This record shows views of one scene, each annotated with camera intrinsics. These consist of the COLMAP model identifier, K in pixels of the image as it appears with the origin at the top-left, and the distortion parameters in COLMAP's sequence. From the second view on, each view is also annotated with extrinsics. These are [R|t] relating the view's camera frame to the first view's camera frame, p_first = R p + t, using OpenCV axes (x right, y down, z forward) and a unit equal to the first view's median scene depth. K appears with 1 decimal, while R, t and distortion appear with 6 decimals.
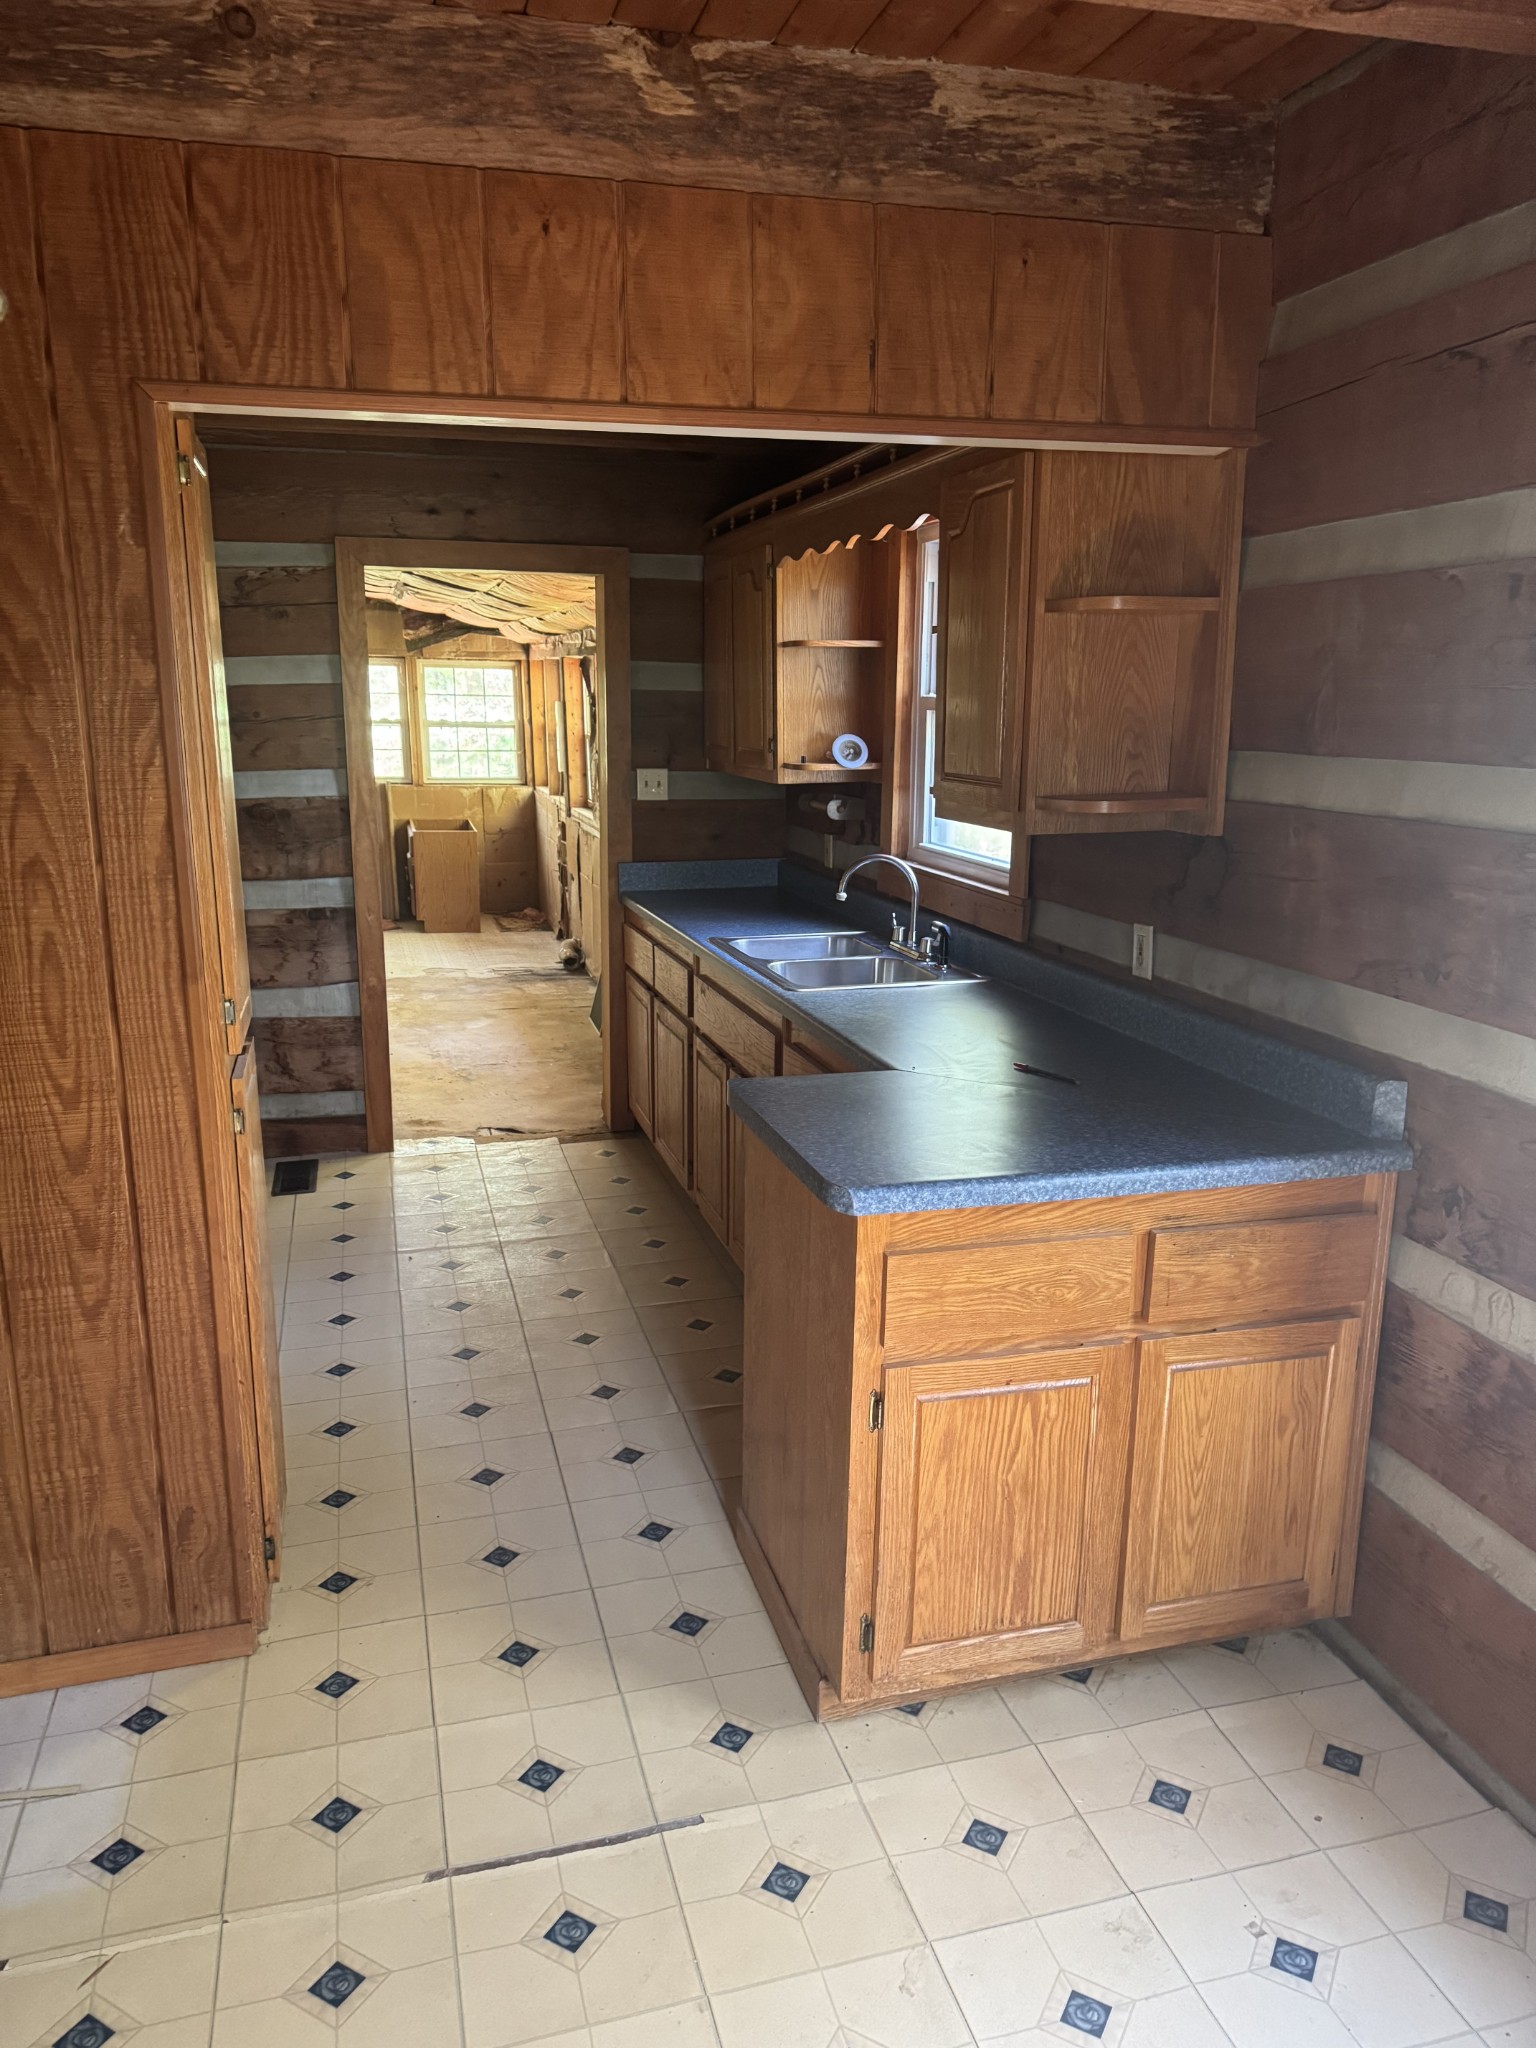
lens RADIAL K [[1453.4, 0, 755.2], [0, 1453.4, 1029.8], [0, 0, 1]] dist [0.029423, -0.022305]
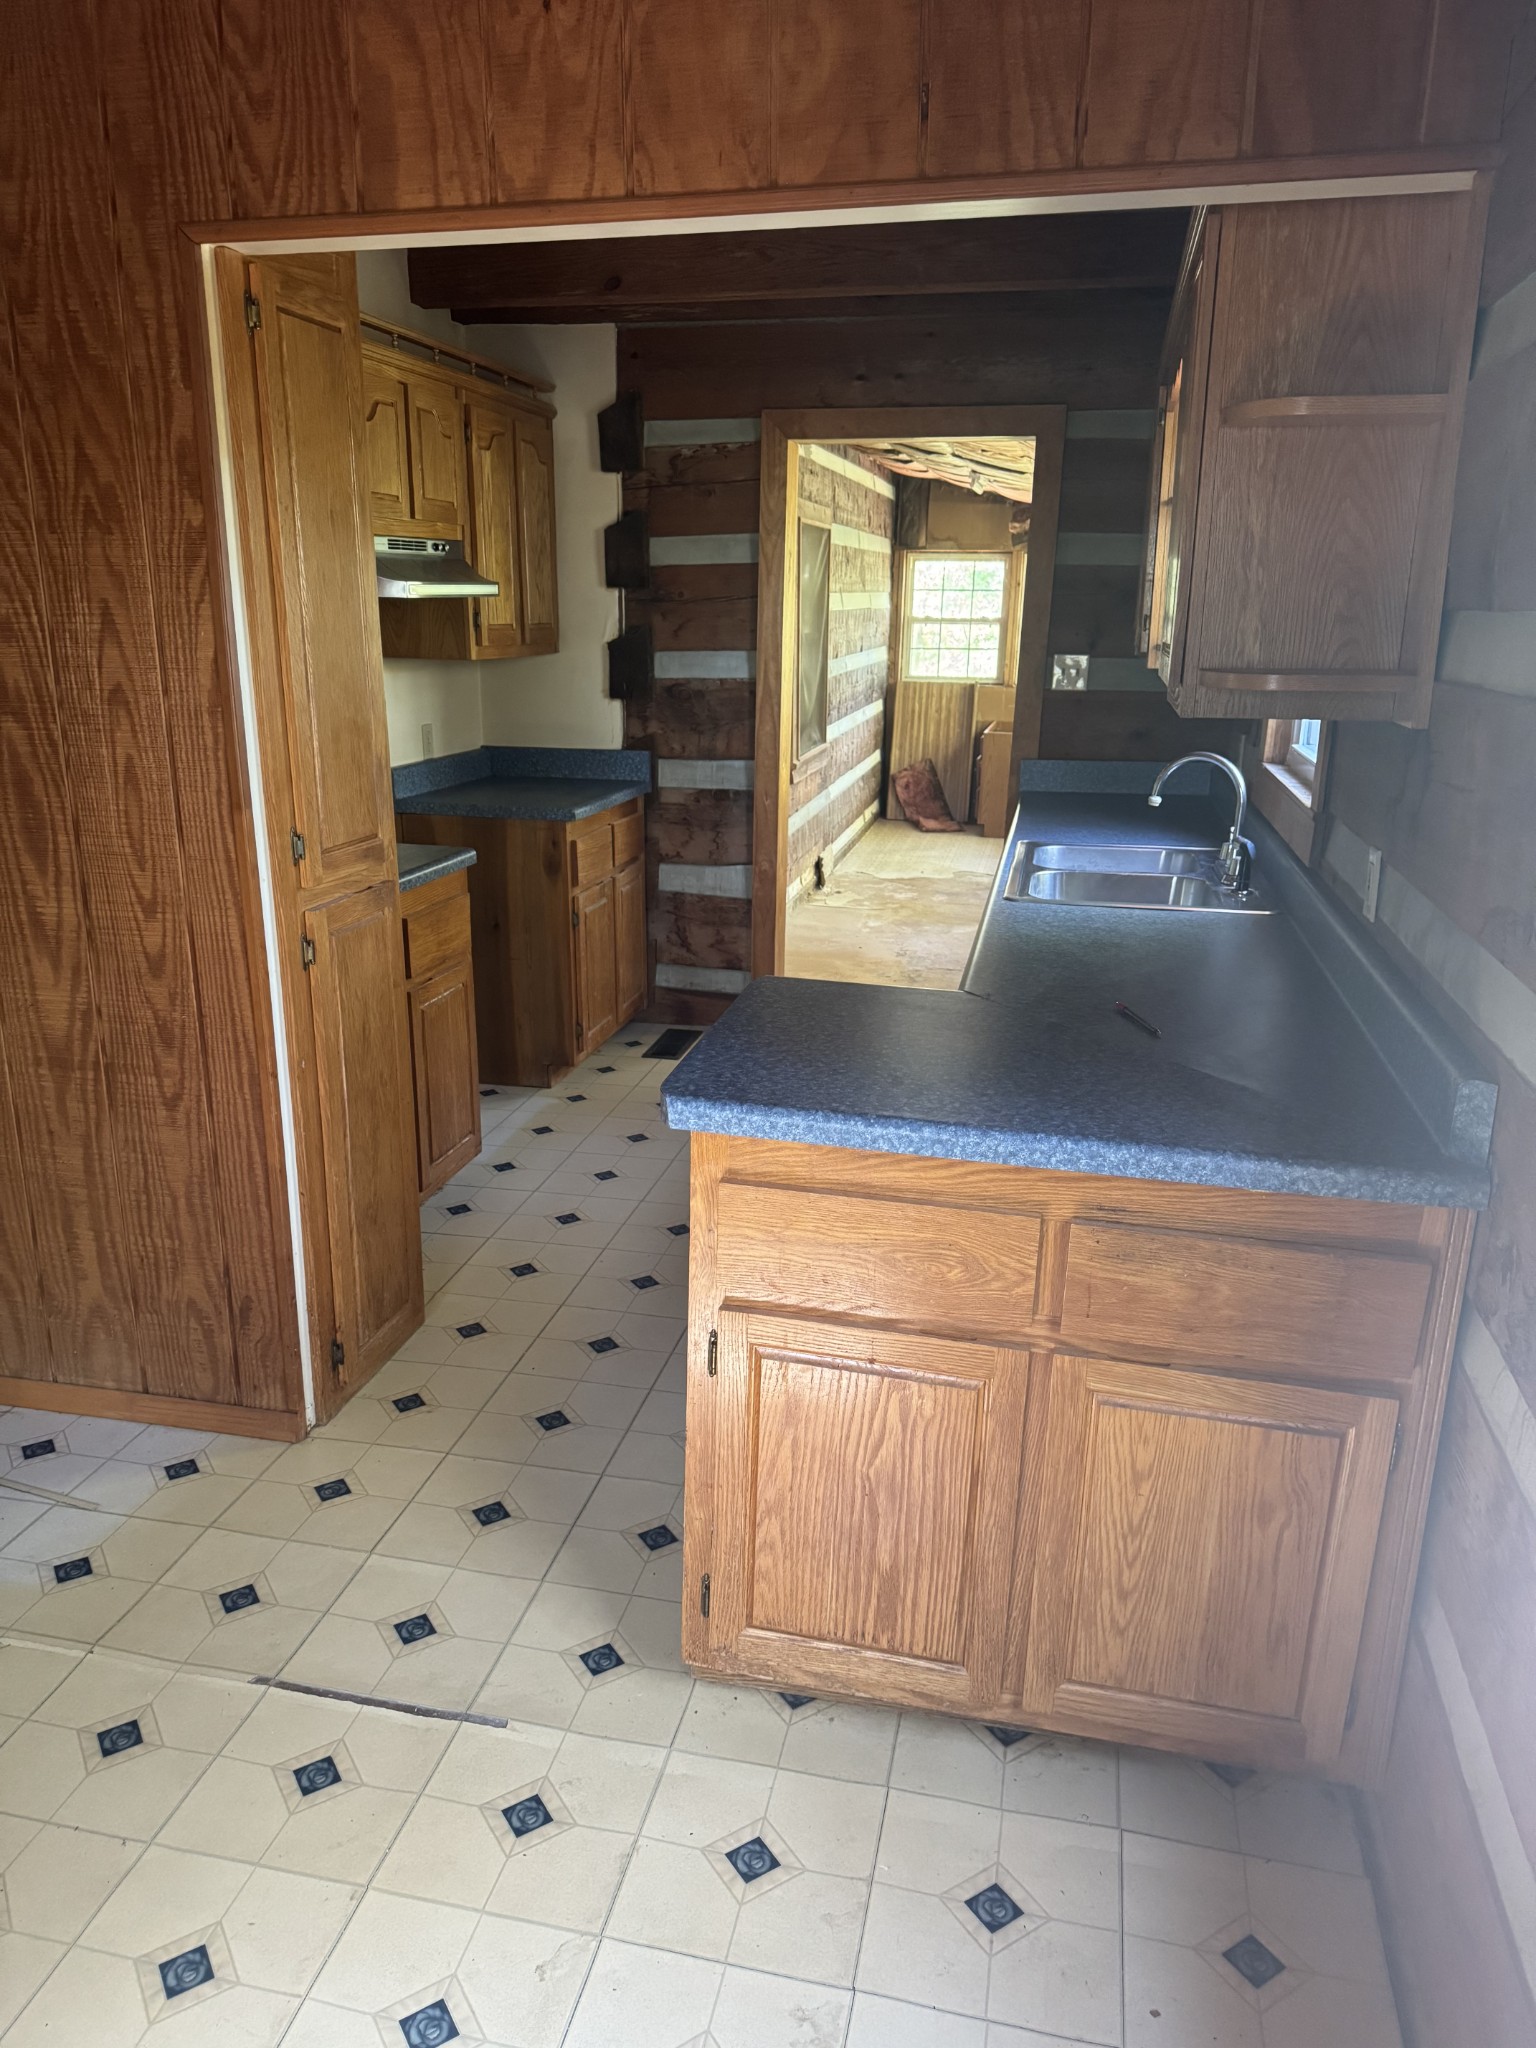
lens RADIAL K [[1453.4, 0, 755.2], [0, 1453.4, 1029.8], [0, 0, 1]] dist [0.029423, -0.022305]
pose [[0.879206, 0.141057, -0.455082, 0.455494], [-0.115359, 0.989773, 0.083920, -0.007985], [0.462265, -0.021285, 0.886486, 0.227473]]
